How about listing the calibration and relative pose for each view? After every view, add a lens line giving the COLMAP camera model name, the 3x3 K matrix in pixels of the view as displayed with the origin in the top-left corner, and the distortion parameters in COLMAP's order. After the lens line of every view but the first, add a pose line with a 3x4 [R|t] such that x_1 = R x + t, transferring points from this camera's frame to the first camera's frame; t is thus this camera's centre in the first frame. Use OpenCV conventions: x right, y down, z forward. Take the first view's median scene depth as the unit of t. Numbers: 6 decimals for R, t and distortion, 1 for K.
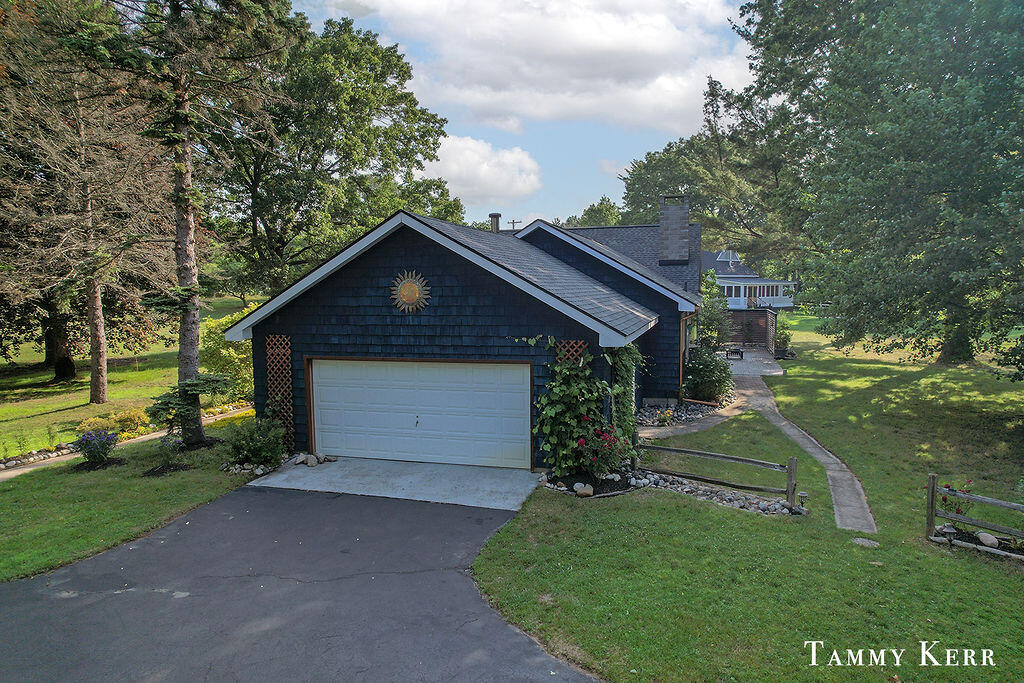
lens RADIAL K [[650.6, 0, 522.5], [0, 650.6, 351.8], [0, 0, 1]] dist [-0.070843, 0.063425]
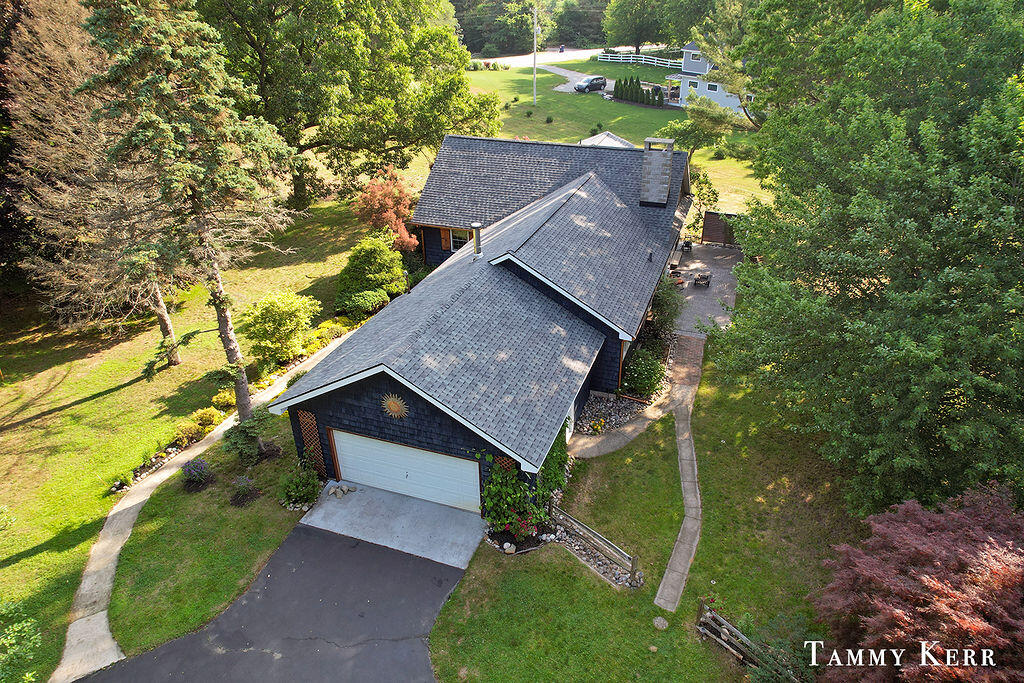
lens RADIAL K [[650.6, 0, 522.5], [0, 650.6, 351.8], [0, 0, 1]] dist [-0.070843, 0.063425]
pose [[0.998350, 0.030623, -0.048569, 0.161963], [-0.008143, 0.912866, 0.408178, -0.750306], [0.056836, -0.407109, 0.911610, -0.207994]]
